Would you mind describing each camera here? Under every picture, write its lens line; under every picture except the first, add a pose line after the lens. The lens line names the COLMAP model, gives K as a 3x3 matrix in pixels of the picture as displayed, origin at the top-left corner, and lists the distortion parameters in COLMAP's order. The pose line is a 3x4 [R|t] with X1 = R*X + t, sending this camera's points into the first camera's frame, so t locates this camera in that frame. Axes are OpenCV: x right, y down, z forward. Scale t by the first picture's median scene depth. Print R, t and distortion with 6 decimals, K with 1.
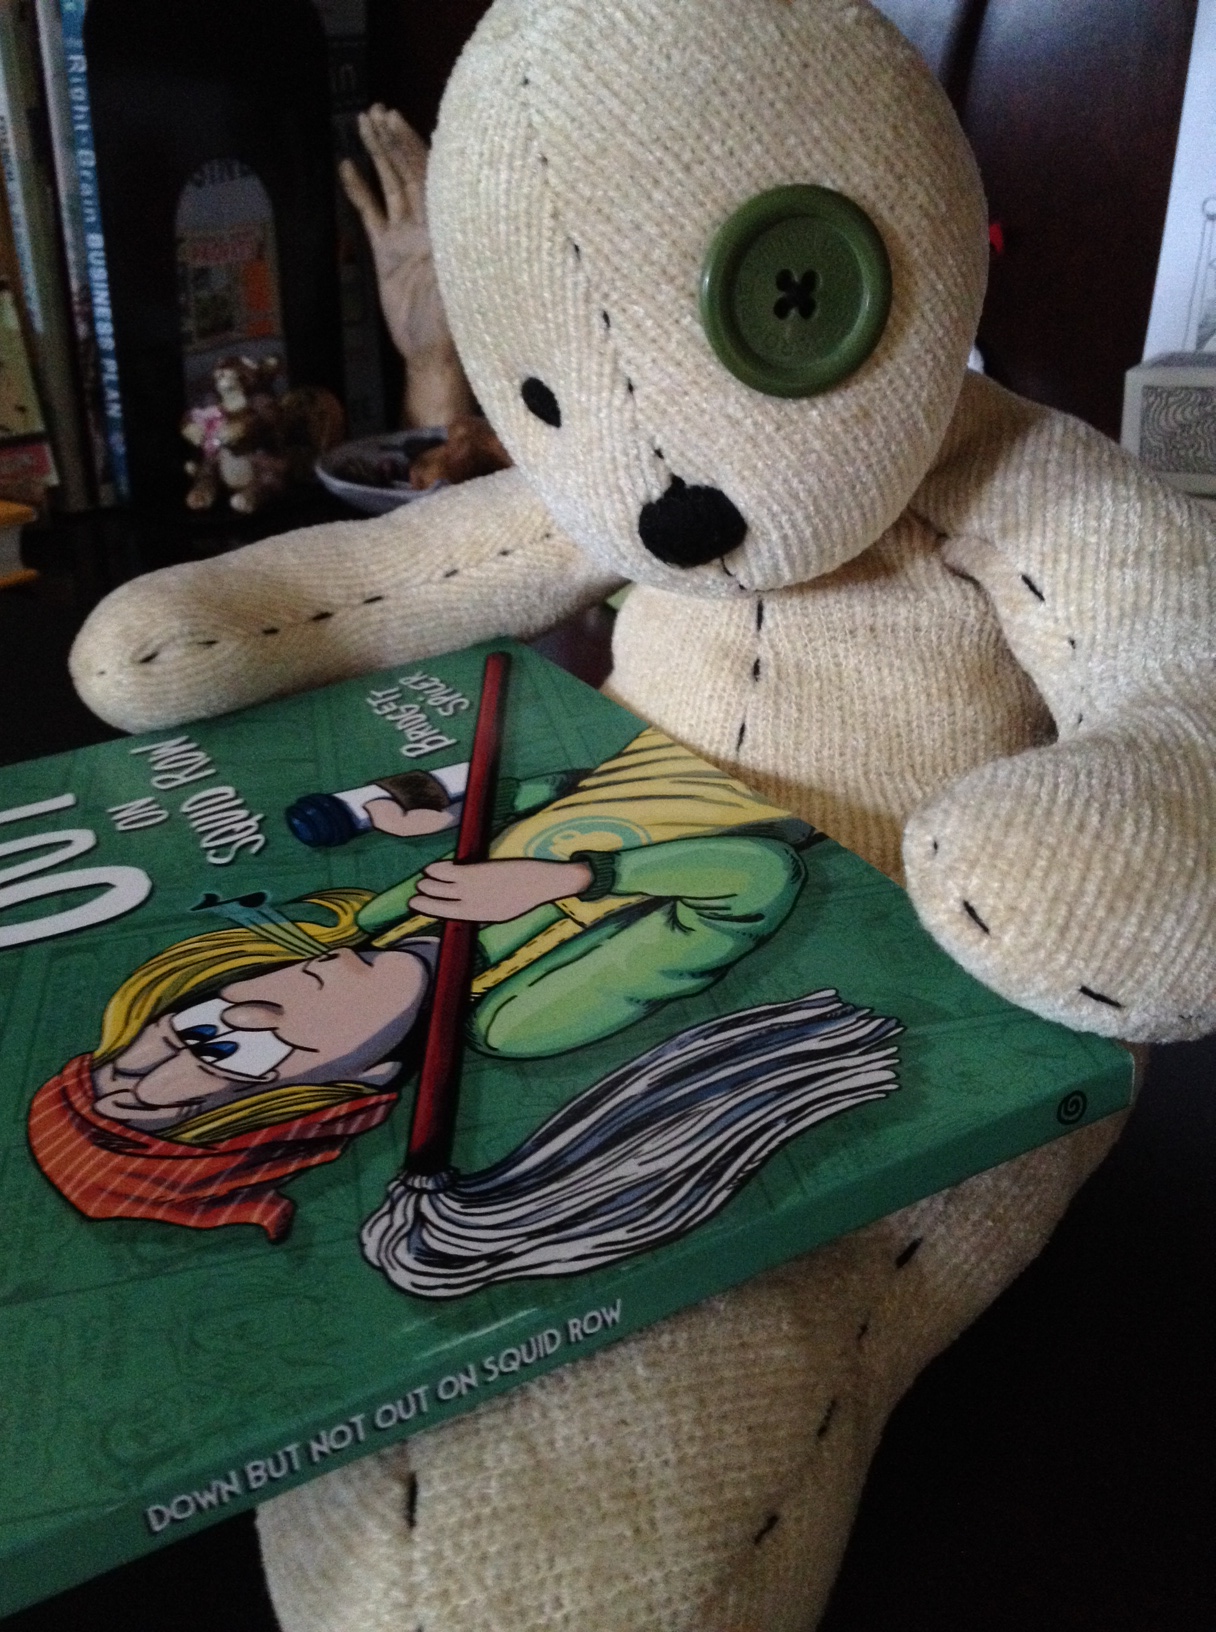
lens RADIAL K [[1582.0, 0, 609.4], [0, 1582.0, 815.4], [0, 0, 1]] dist [0.062815, 0.000000]
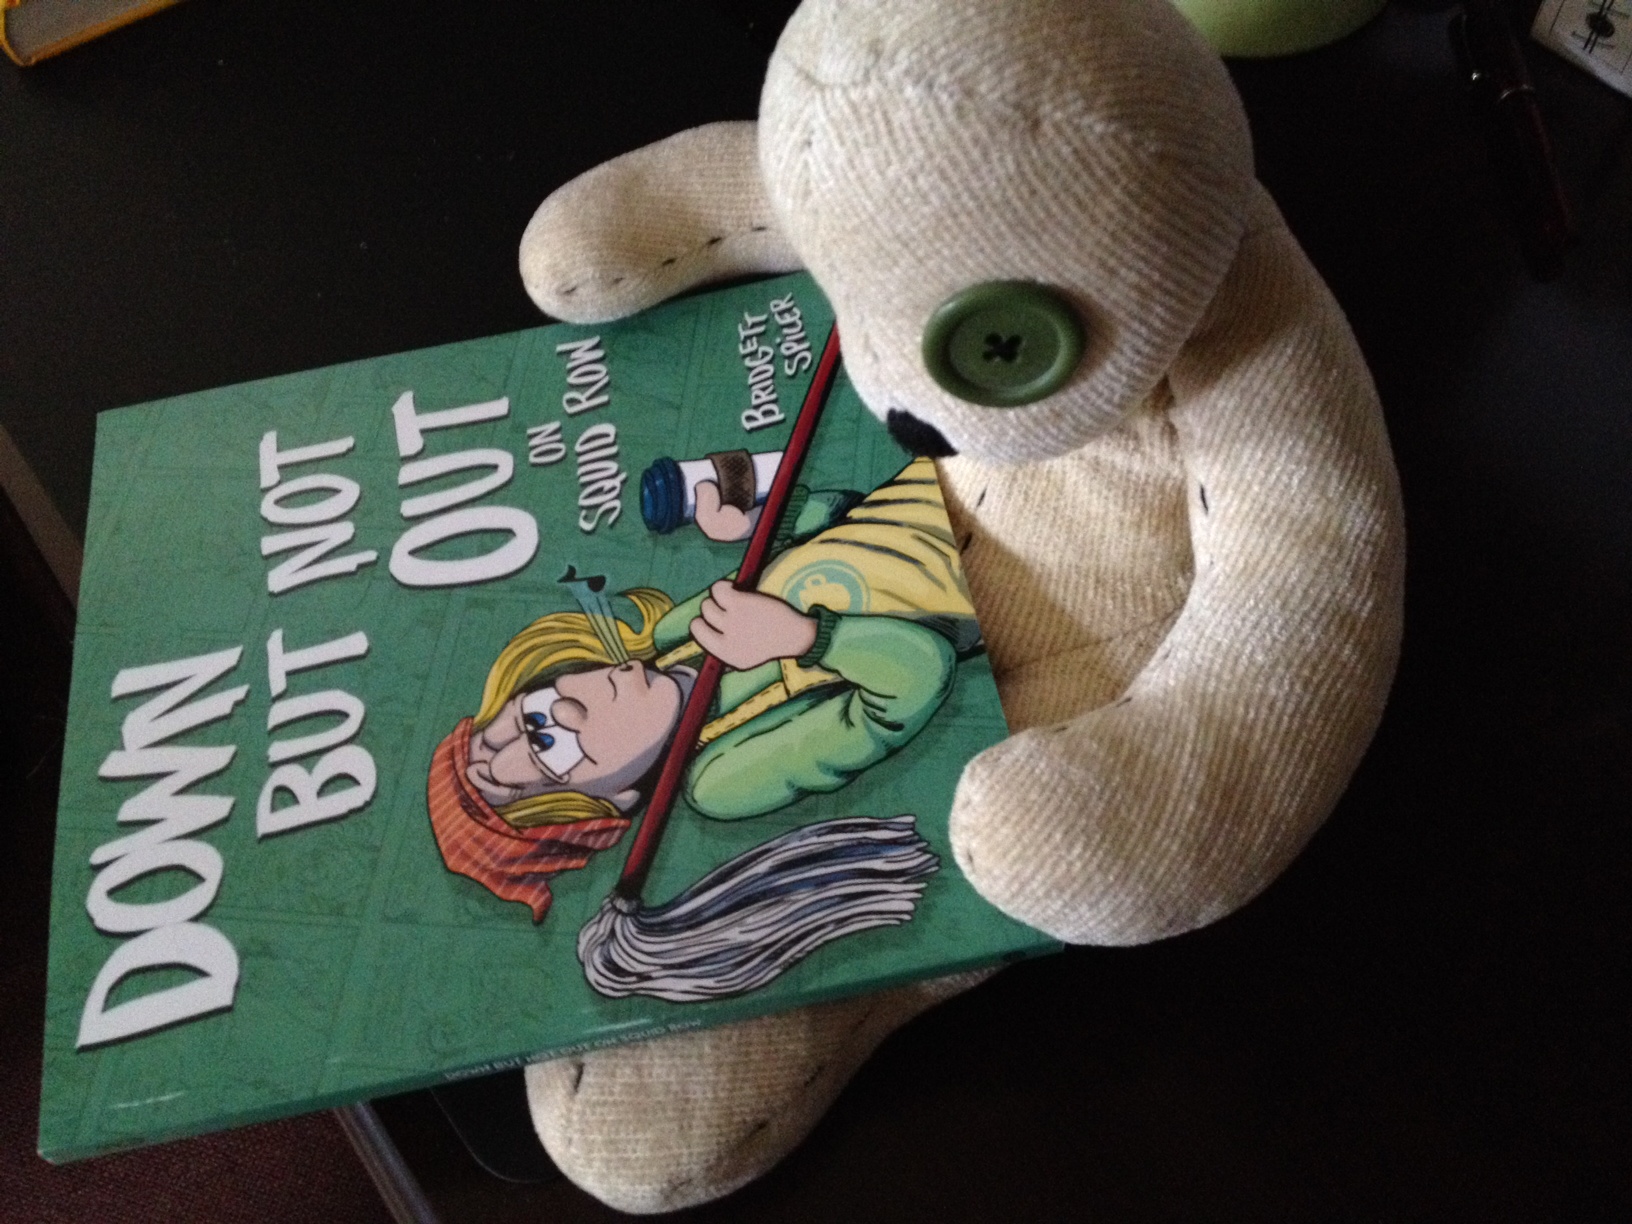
lens RADIAL K [[1582.0, 0, 819.2], [0, 1582.0, 612.7], [0, 0, 1]] dist [0.062815, 0.000000]
pose [[0.951259, 0.257168, -0.170206, 0.260043], [-0.115344, 0.808549, 0.577013, -0.908916], [0.286009, -0.529257, 0.798803, -0.141142]]
